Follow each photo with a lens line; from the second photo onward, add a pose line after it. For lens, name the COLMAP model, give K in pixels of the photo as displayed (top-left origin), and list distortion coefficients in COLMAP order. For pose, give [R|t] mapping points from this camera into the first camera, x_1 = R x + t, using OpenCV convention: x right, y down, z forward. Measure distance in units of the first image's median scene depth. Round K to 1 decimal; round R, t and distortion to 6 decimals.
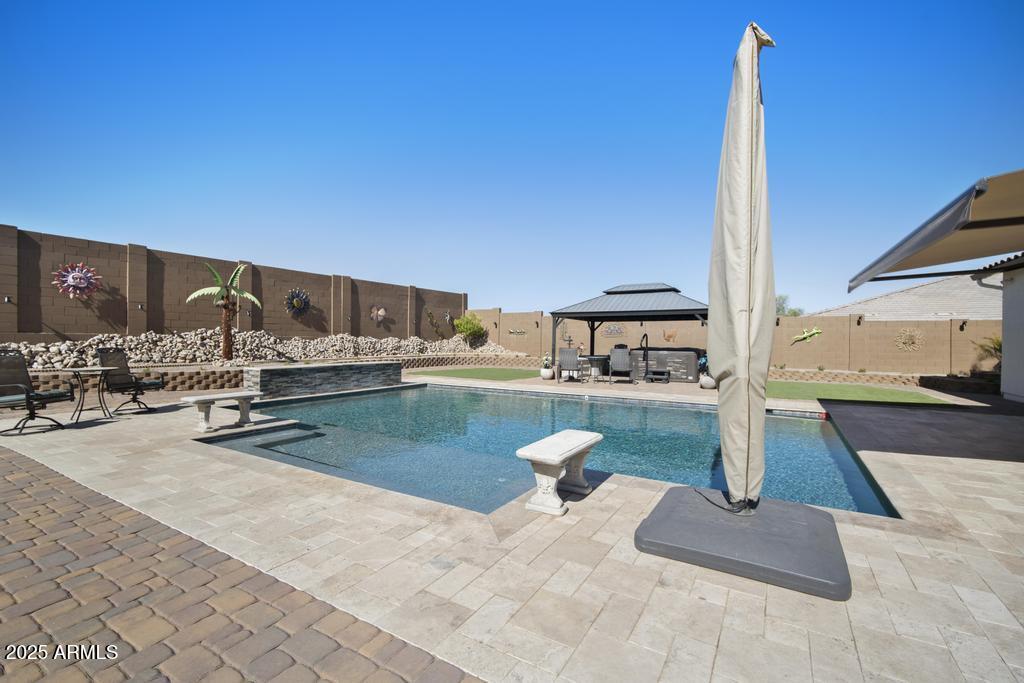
lens RADIAL K [[446.3, 0, 512.0], [0, 446.3, 341.5], [0, 0, 1]] dist [-0.000816, -0.000118]
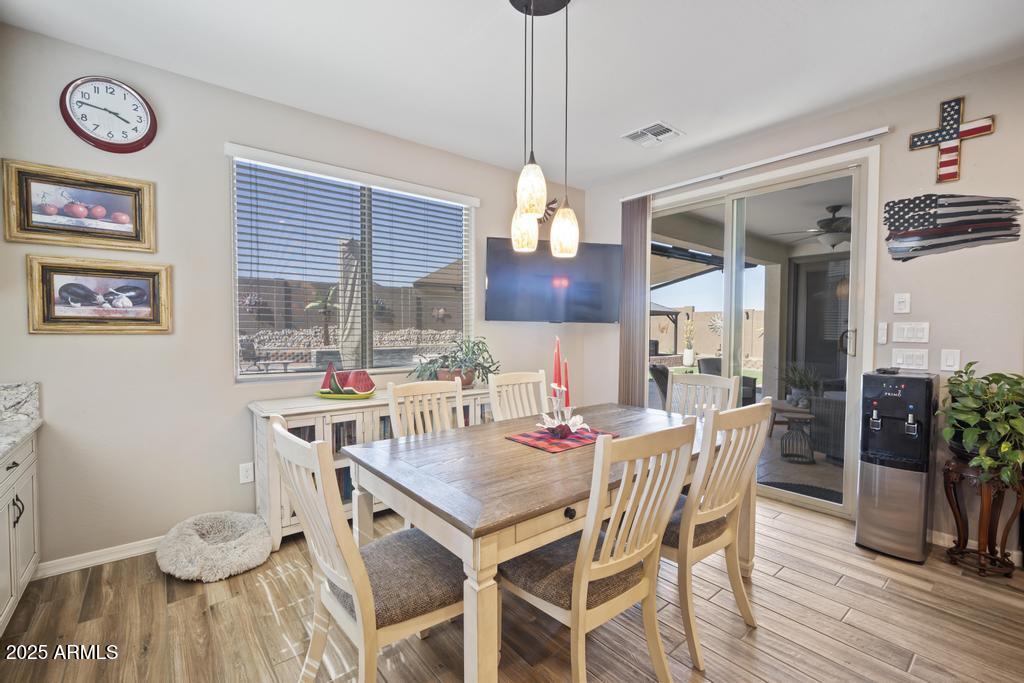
lens RADIAL K [[446.3, 0, 512.0], [0, 446.3, 341.5], [0, 0, 1]] dist [-0.000816, -0.000118]
pose [[0.941937, 0.005052, -0.335752, 0.566085], [0.004637, 0.999596, 0.028048, -0.017185], [0.335758, -0.027976, 0.941533, -0.315683]]
